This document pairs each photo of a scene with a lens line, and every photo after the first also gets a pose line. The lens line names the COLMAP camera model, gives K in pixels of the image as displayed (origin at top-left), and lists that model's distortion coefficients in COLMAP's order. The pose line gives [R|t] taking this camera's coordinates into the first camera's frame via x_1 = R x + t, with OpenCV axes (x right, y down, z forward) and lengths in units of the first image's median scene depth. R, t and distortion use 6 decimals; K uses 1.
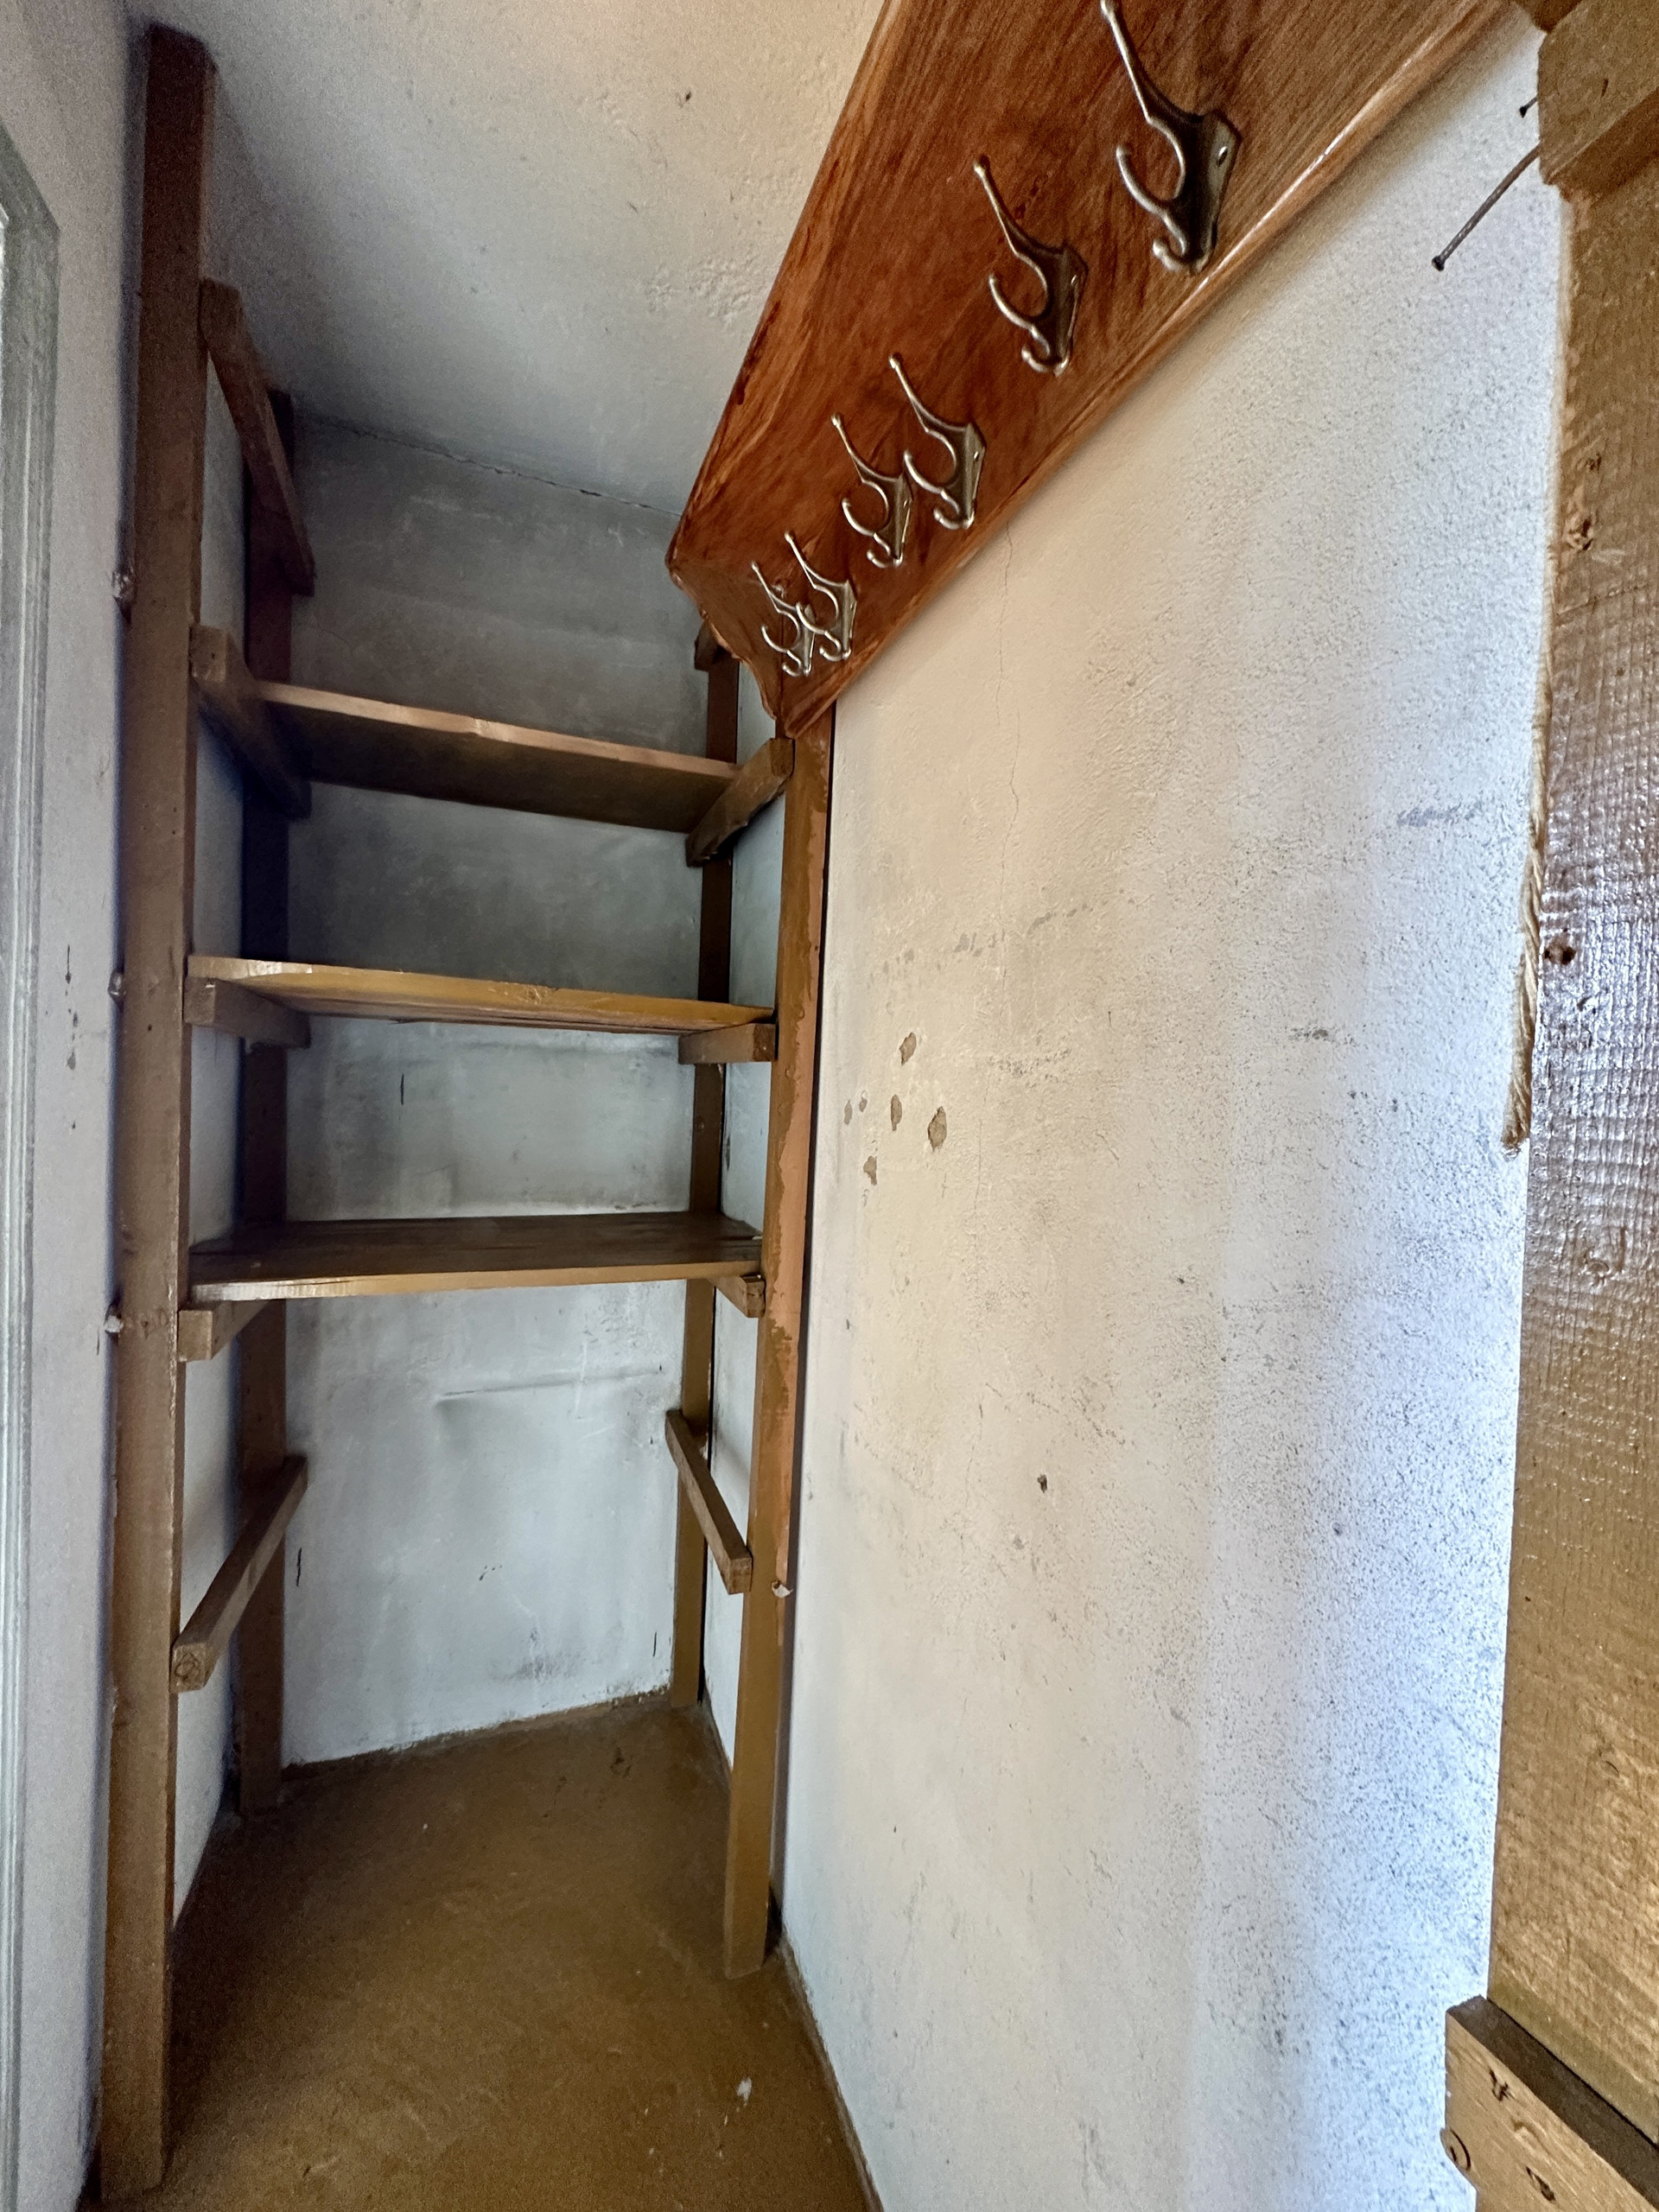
lens RADIAL K [[876.1, 0, 828.8], [0, 876.1, 1109.0], [0, 0, 1]] dist [-0.003488, 0.000911]
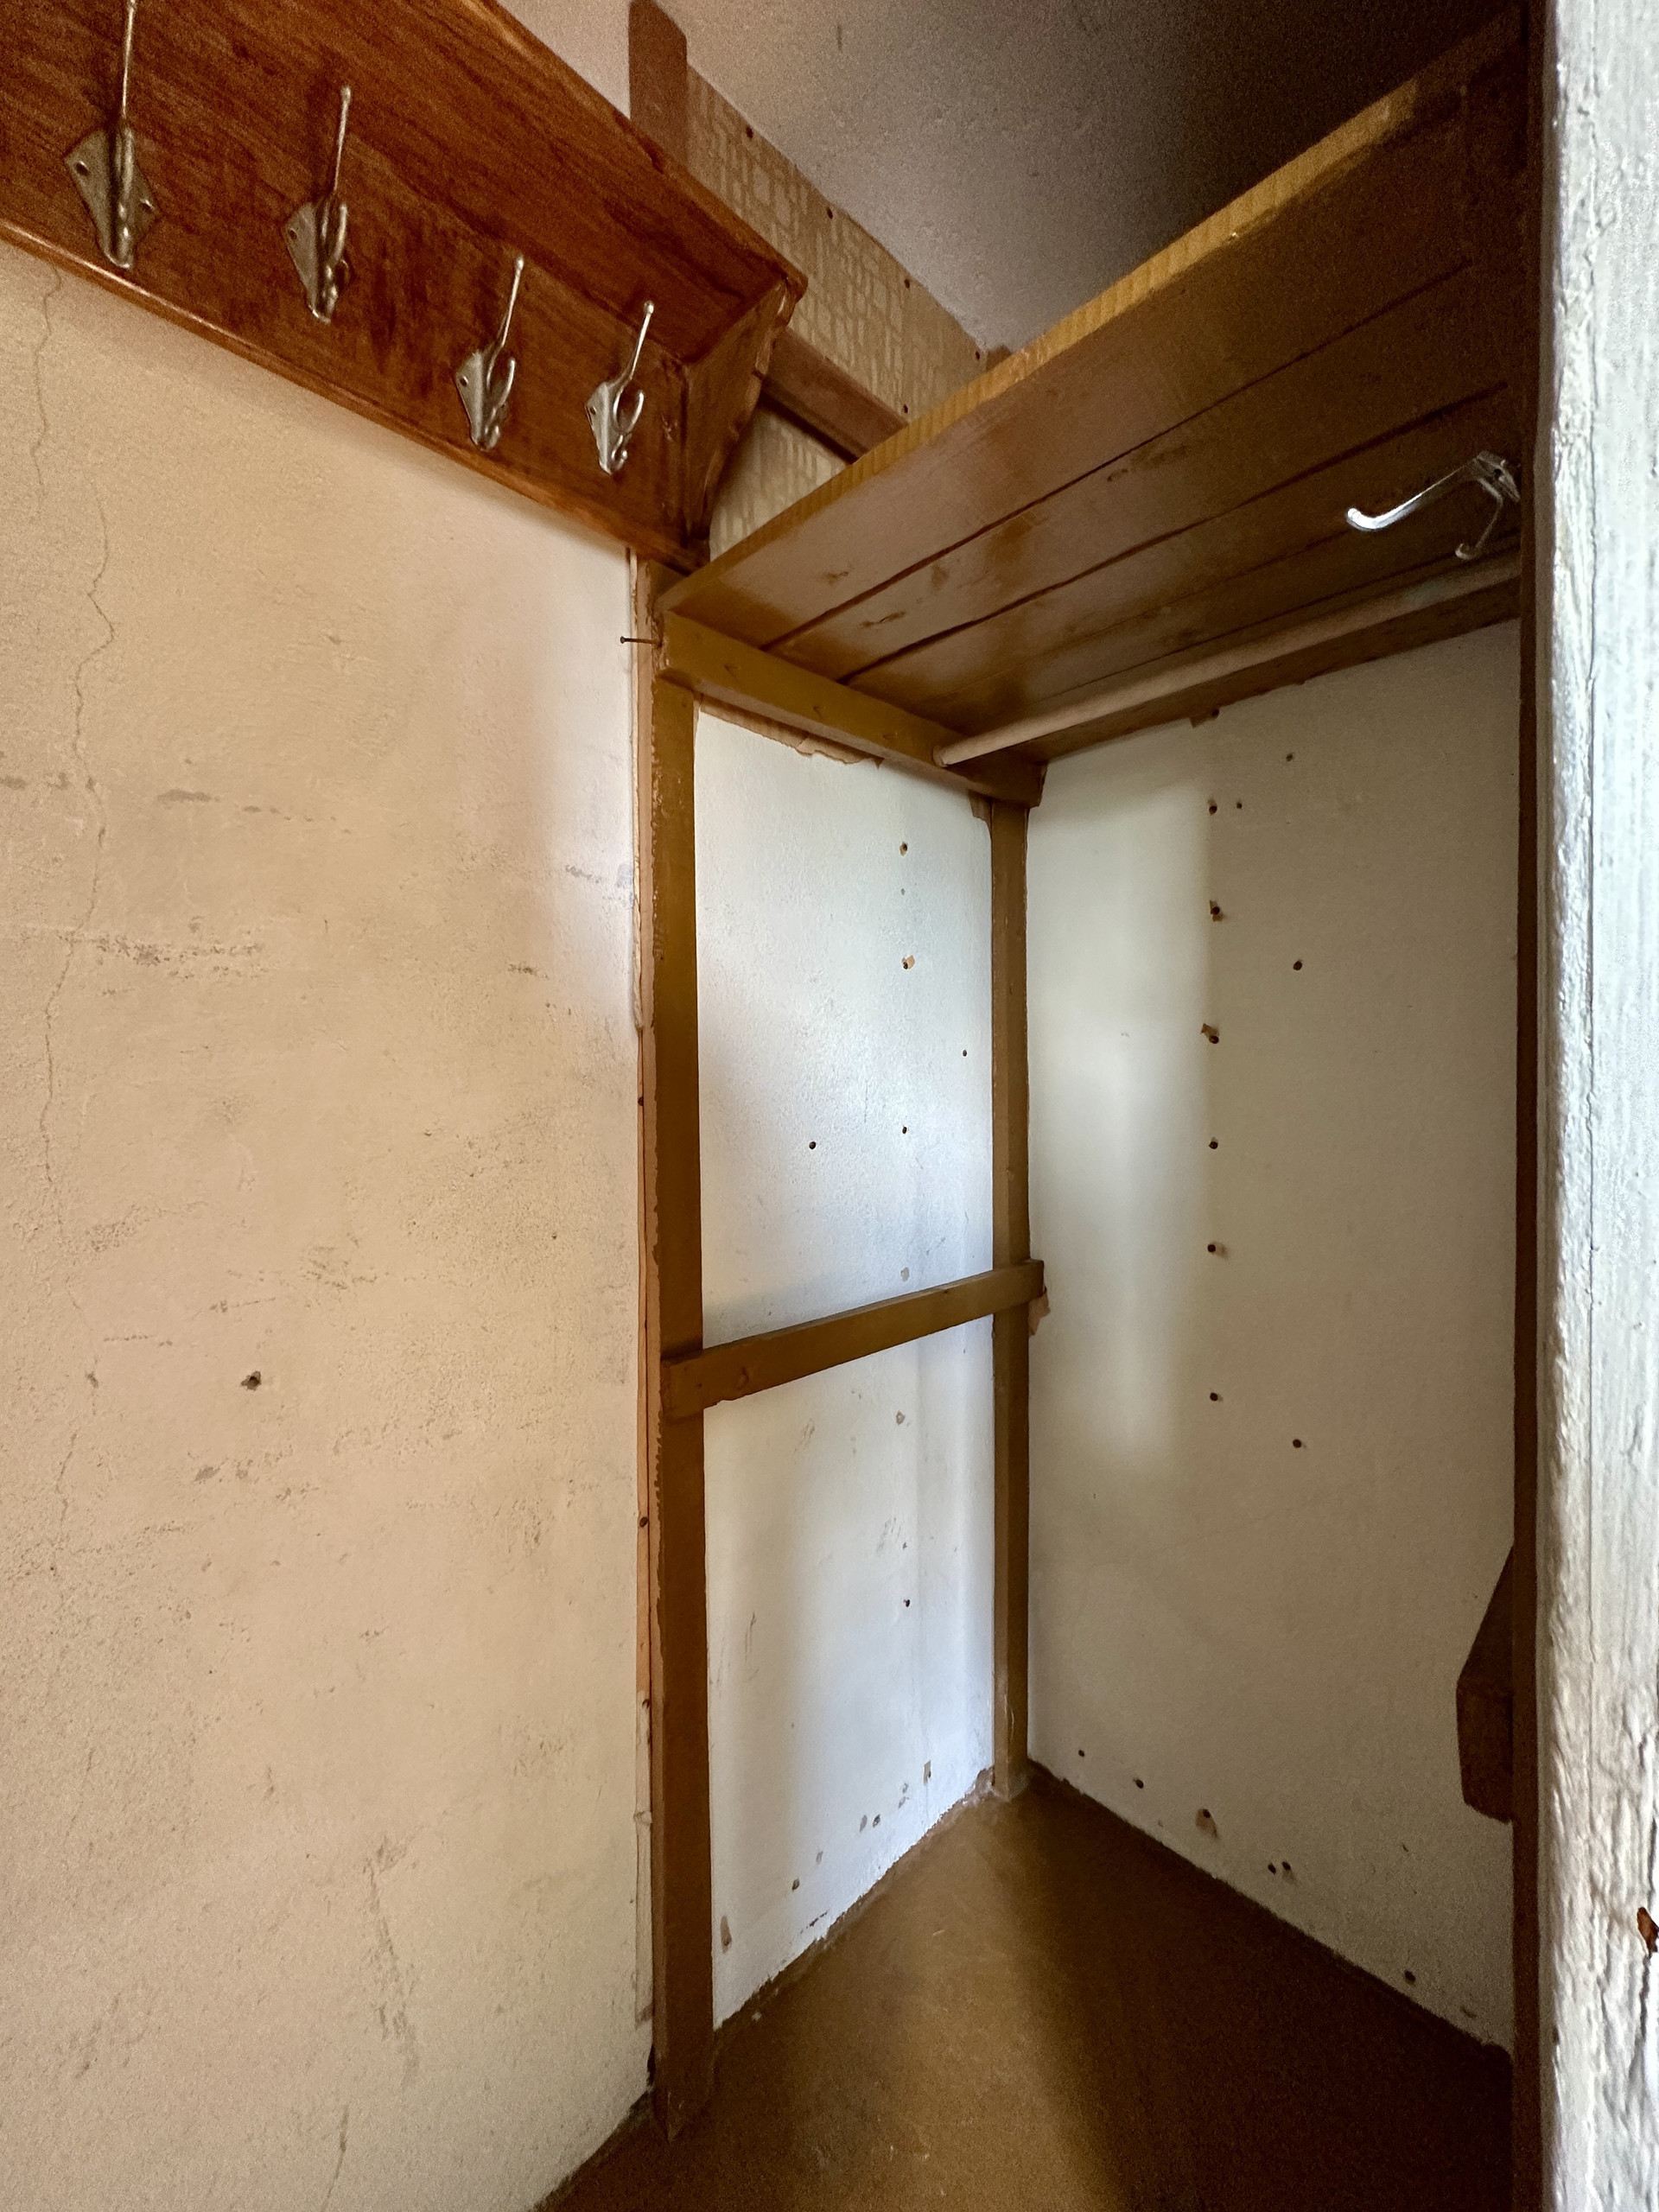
lens RADIAL K [[876.1, 0, 830.3], [0, 876.1, 1097.5], [0, 0, 1]] dist [-0.003488, 0.000911]
pose [[-0.381881, -0.041016, 0.923301, -0.882207], [0.006959, 0.998859, 0.047251, 0.061974], [-0.924185, 0.024470, -0.381160, 0.744283]]
